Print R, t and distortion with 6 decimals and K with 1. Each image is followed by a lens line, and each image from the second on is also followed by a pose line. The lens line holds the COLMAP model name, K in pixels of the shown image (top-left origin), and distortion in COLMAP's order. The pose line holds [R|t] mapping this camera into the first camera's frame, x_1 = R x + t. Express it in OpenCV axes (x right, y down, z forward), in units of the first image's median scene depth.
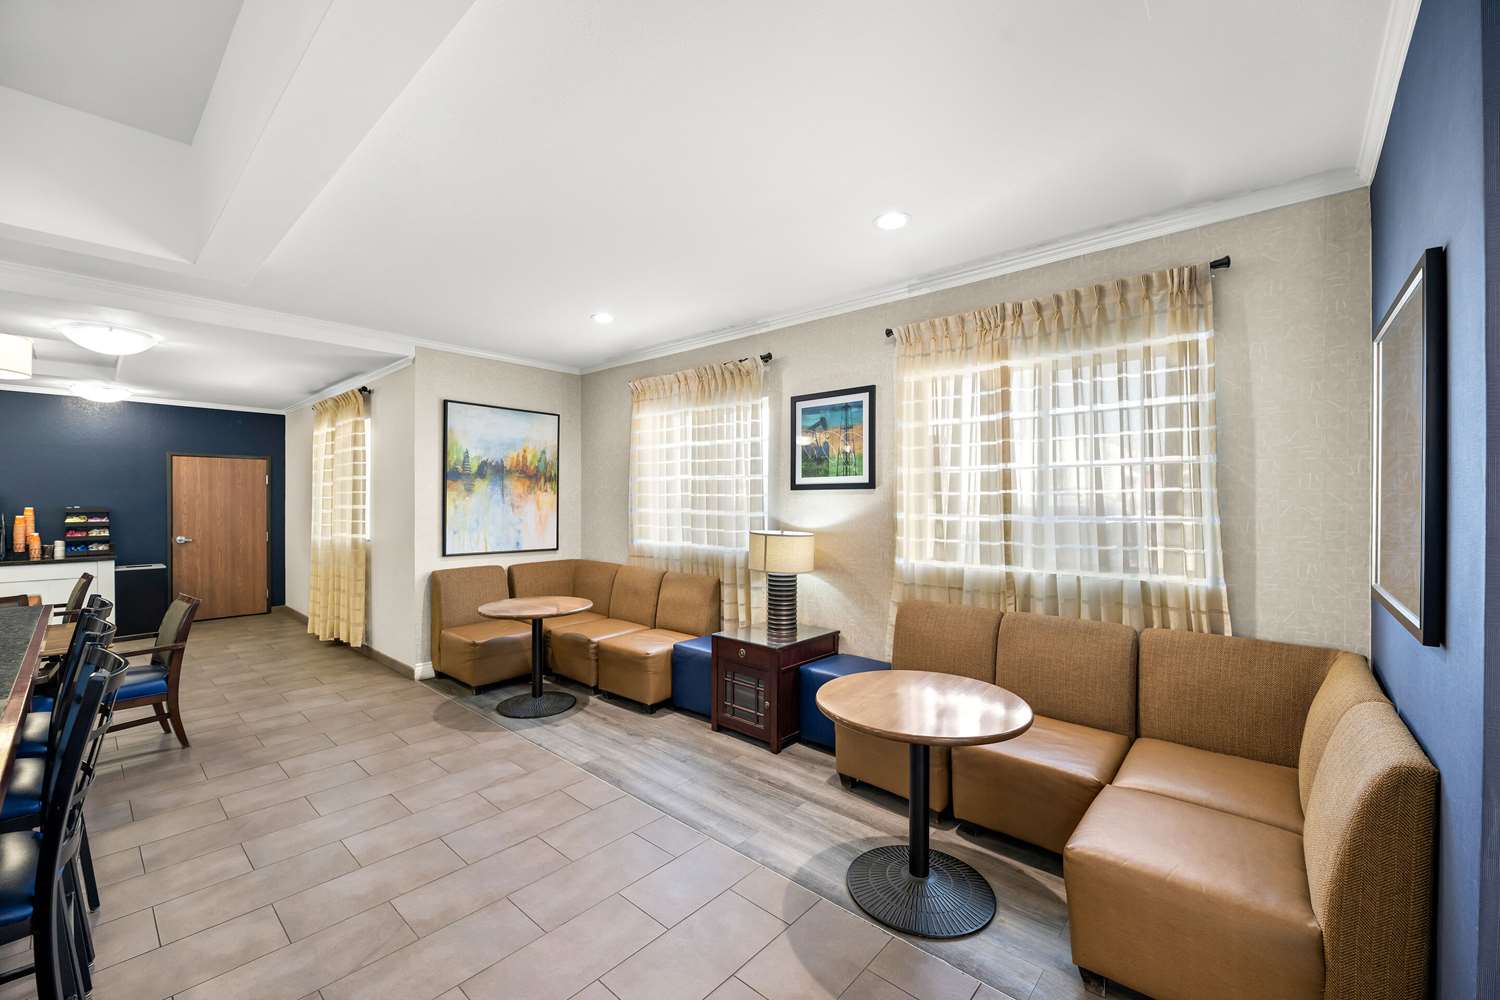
lens RADIAL K [[606.3, 0, 750.0], [0, 606.3, 500.0], [0, 0, 1]] dist [-0.000433, -0.000180]
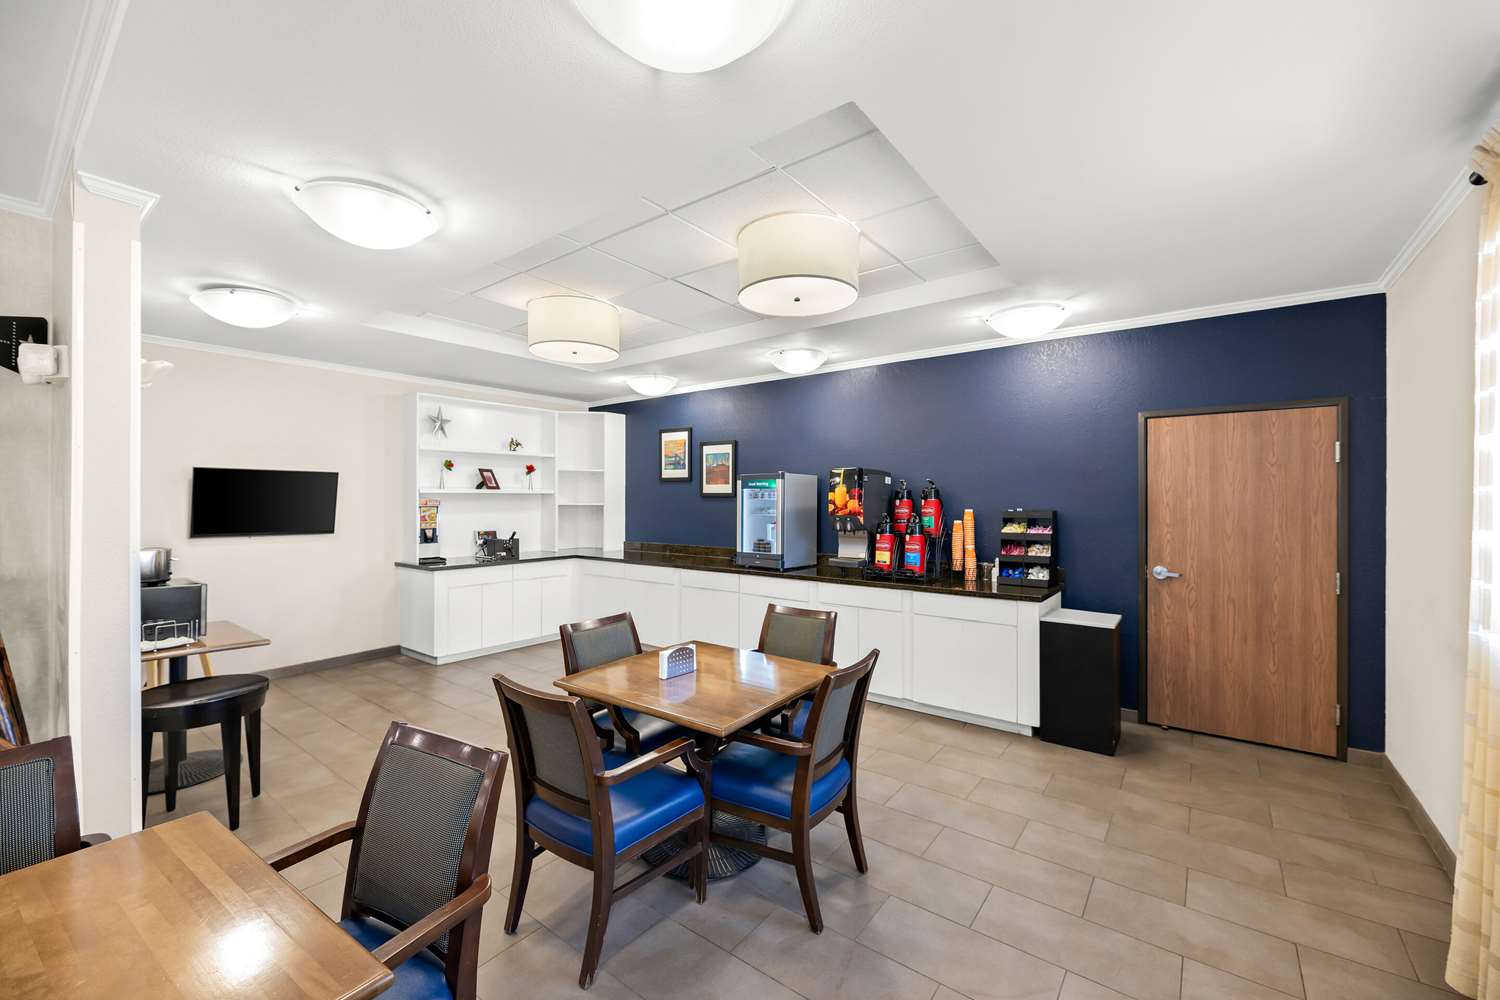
lens RADIAL K [[563.8, 0, 750.0], [0, 563.8, 500.0], [0, 0, 1]] dist [-0.011014, -0.000129]
pose [[0.101049, -0.000723, -0.994881, -0.910783], [-0.000435, 1.000000, -0.000771, 0.003093], [0.994881, 0.000510, 0.101048, 1.112528]]
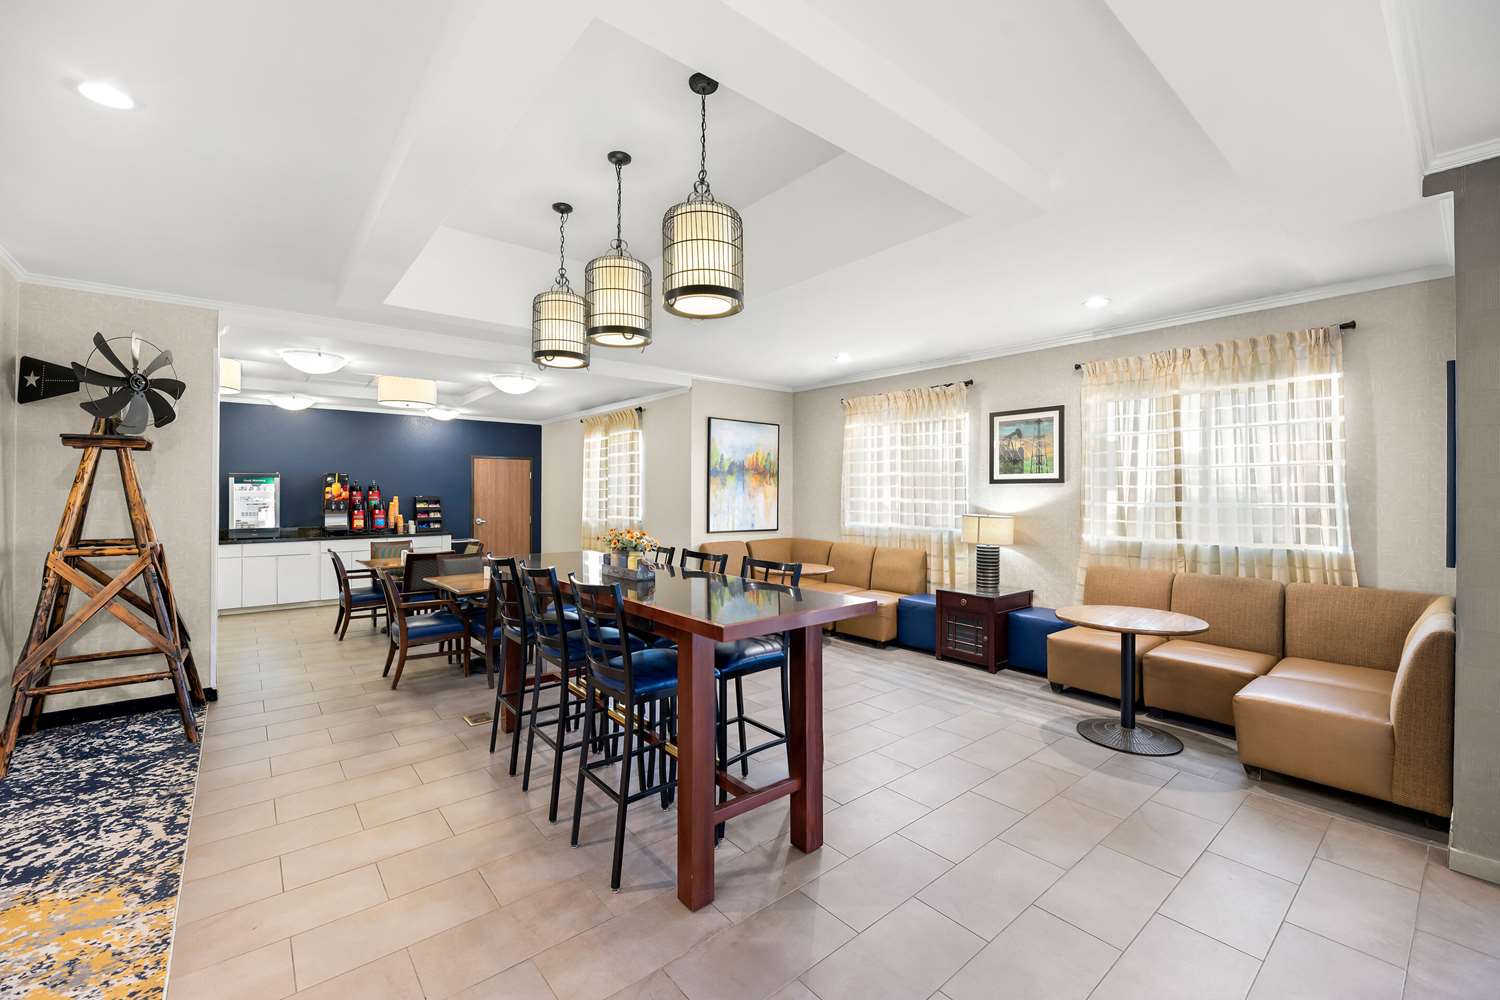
lens RADIAL K [[613.0, 0, 747.6], [0, 613.0, 489.2], [0, 0, 1]] dist [-0.001678, -0.000307]
pose [[0.987113, -0.000069, -0.160023, -0.267611], [-0.000596, 0.999991, -0.004107, 0.001221], [0.160022, 0.004149, 0.987105, -0.444595]]
